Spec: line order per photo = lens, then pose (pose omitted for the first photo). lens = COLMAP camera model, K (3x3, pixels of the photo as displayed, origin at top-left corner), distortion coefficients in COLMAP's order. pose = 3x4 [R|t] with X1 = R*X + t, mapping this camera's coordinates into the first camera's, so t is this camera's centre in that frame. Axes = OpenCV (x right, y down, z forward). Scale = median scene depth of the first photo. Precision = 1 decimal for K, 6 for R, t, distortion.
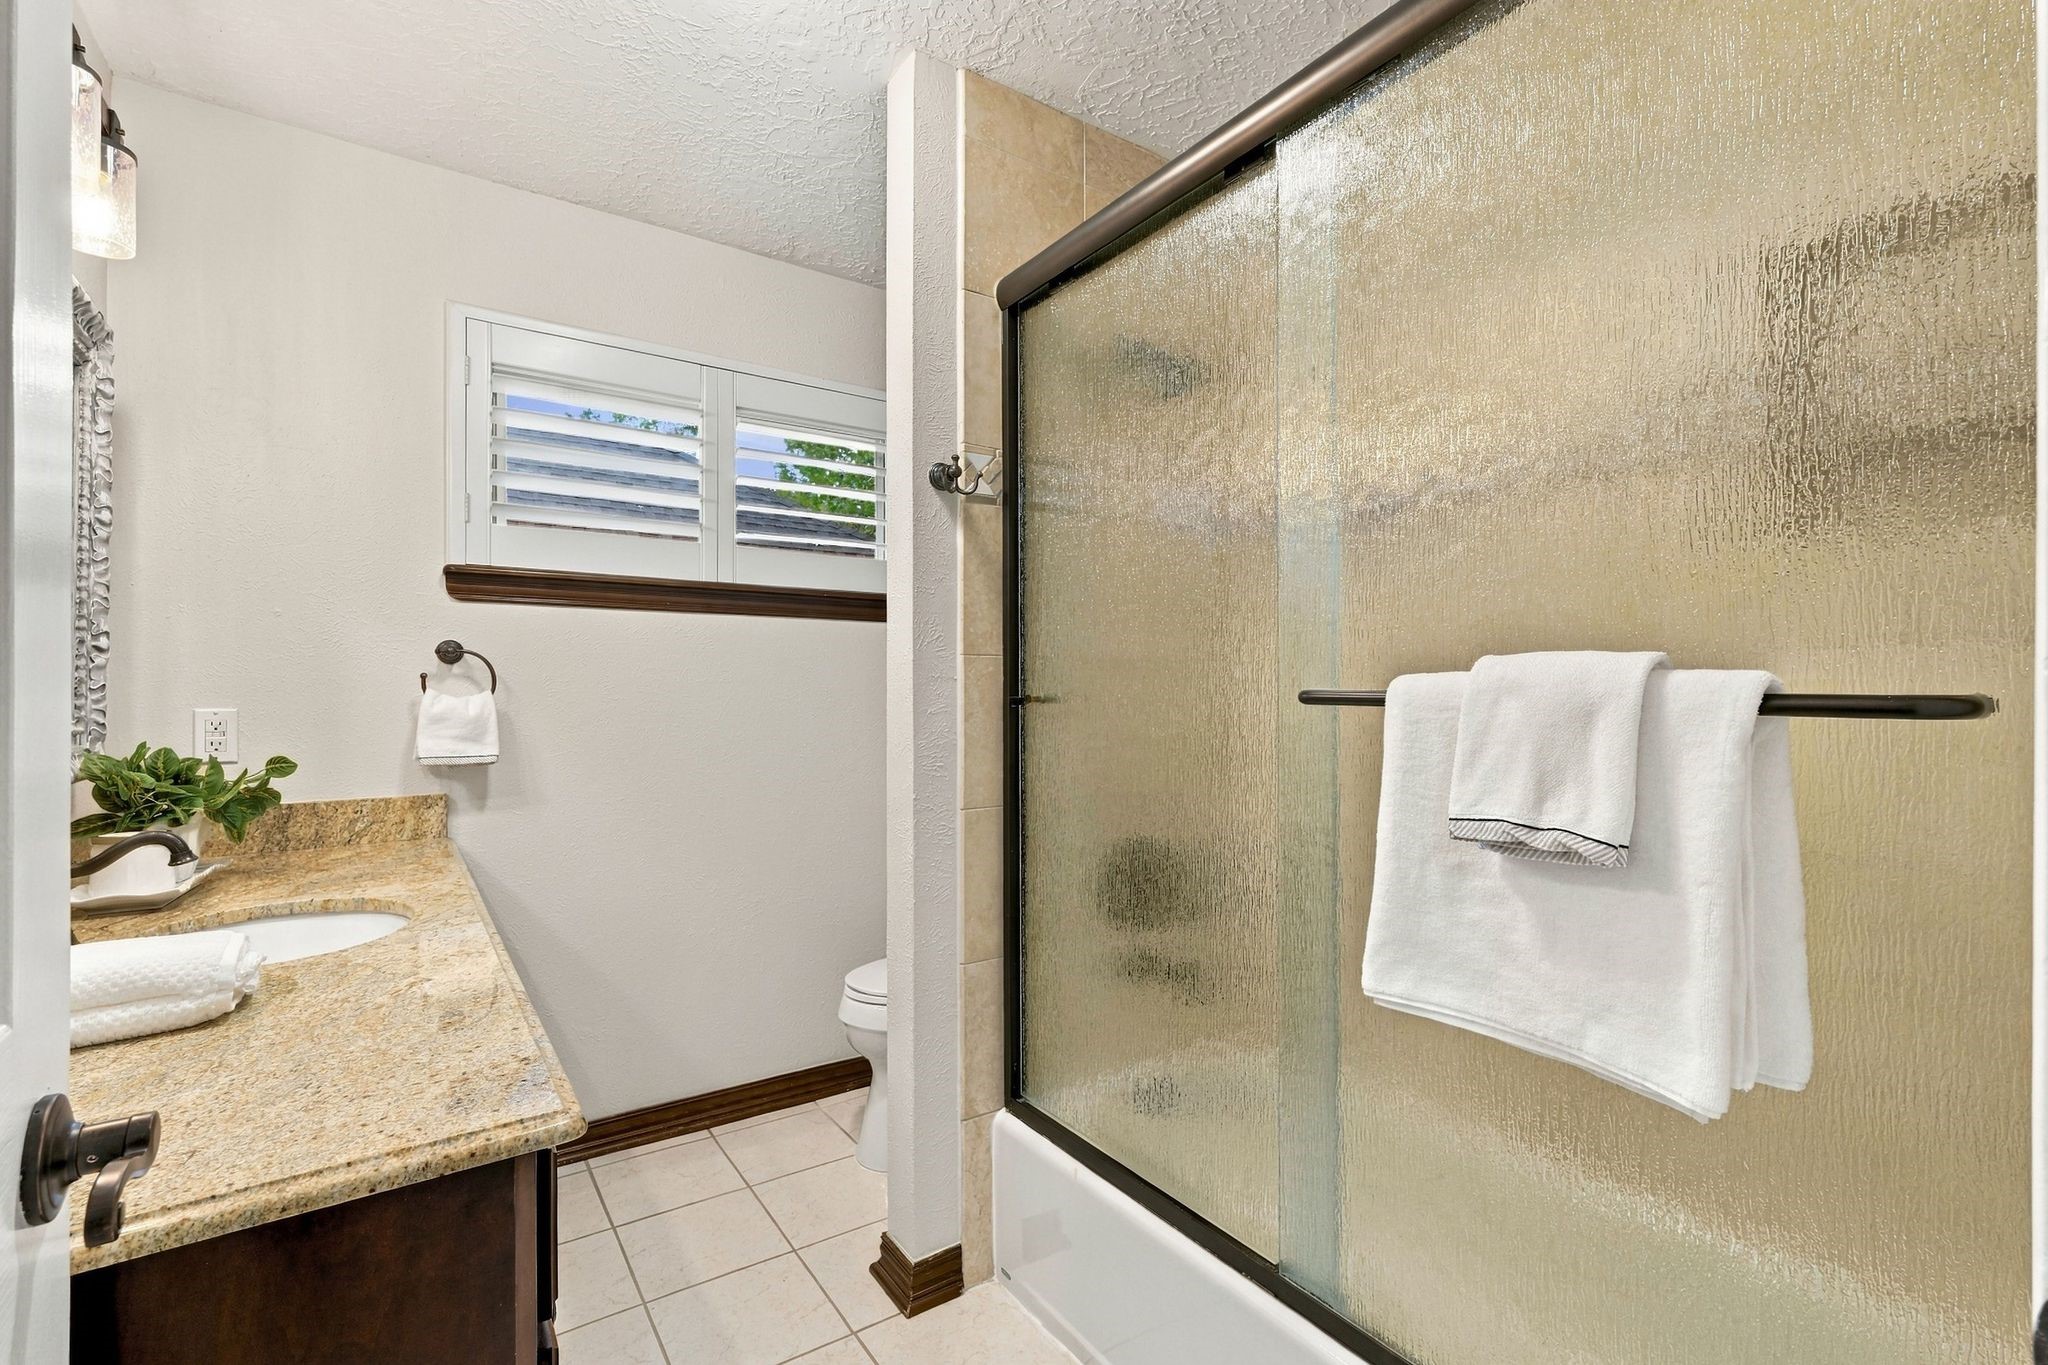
lens RADIAL K [[889.6, 0, 1022.2], [0, 889.6, 686.4], [0, 0, 1]] dist [0.002503, 0.000010]
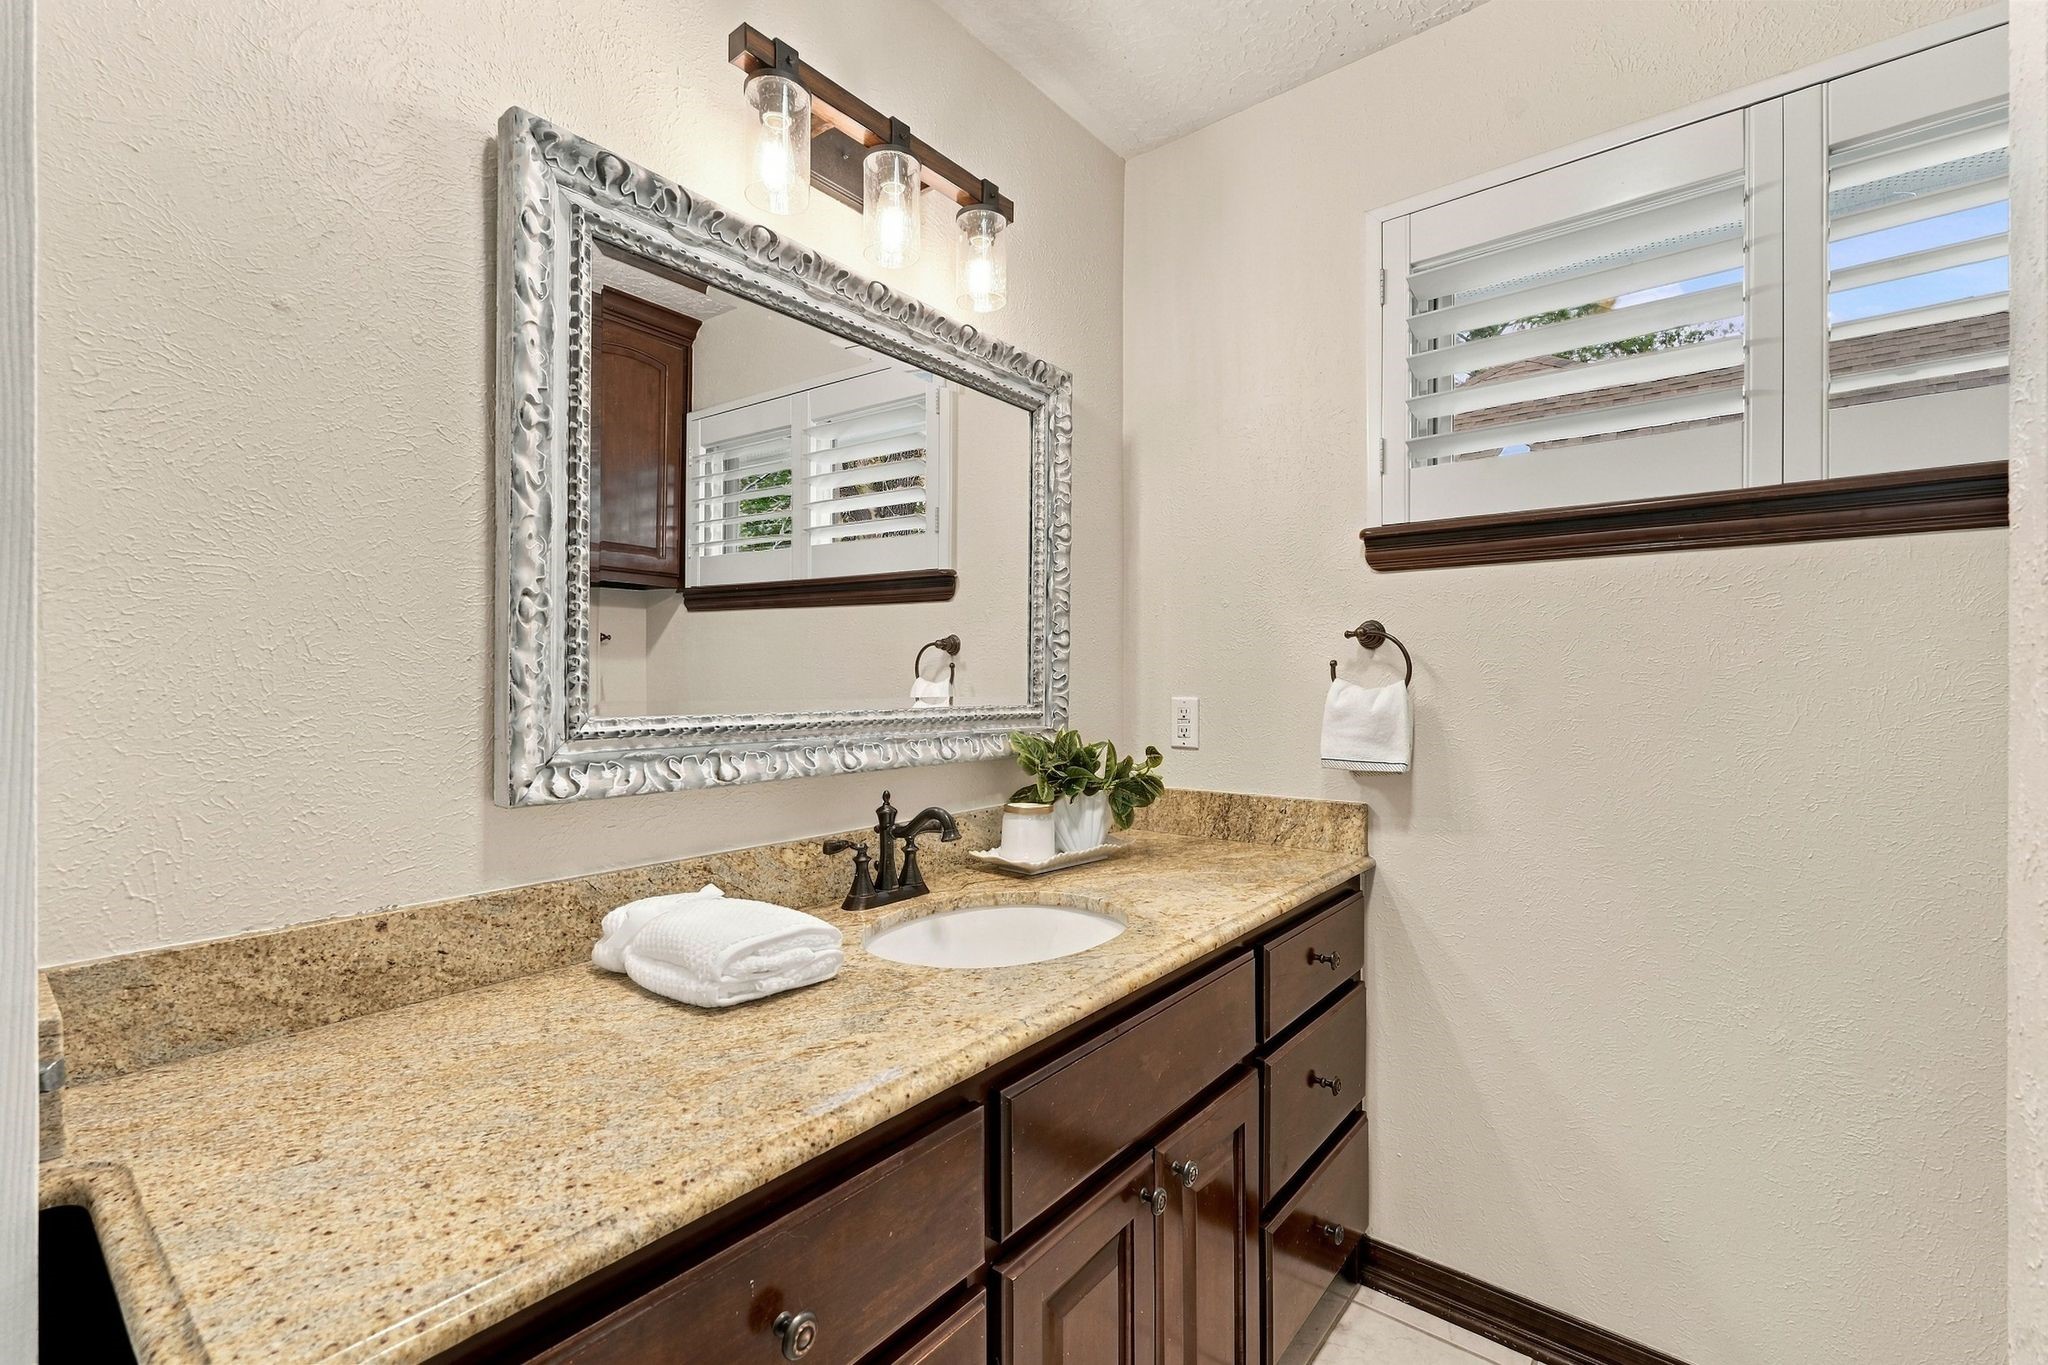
lens RADIAL K [[889.6, 0, 1021.4], [0, 889.6, 680.3], [0, 0, 1]] dist [0.002503, 0.000010]
pose [[0.281676, -0.001820, -0.959508, 0.065871], [0.004237, 0.999991, -0.000653, 0.003766], [0.959500, -0.003882, 0.281681, 0.469847]]
